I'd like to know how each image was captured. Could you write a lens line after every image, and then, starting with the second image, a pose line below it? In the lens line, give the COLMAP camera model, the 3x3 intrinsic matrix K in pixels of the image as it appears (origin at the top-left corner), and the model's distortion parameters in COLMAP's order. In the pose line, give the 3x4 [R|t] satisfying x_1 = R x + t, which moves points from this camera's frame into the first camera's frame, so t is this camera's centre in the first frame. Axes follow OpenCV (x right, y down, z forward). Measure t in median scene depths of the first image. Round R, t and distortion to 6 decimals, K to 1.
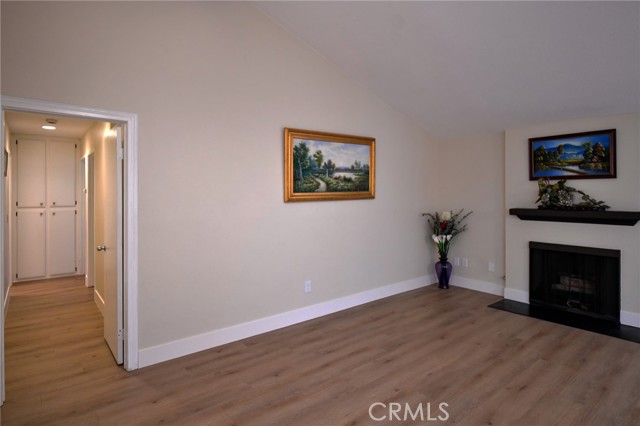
lens RADIAL K [[350.9, 0, 319.3], [0, 350.9, 196.3], [0, 0, 1]] dist [-0.001834, -0.006060]
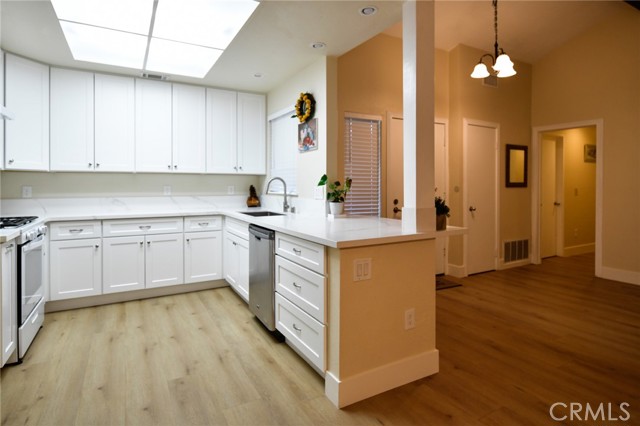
lens RADIAL K [[350.9, 0, 325.7], [0, 350.9, 185.5], [0, 0, 1]] dist [-0.001834, -0.006060]
pose [[-0.152283, 0.006415, -0.988316, 0.853909], [-0.010681, 0.999910, 0.008136, 0.049114], [0.988279, 0.011795, -0.152201, 0.005160]]
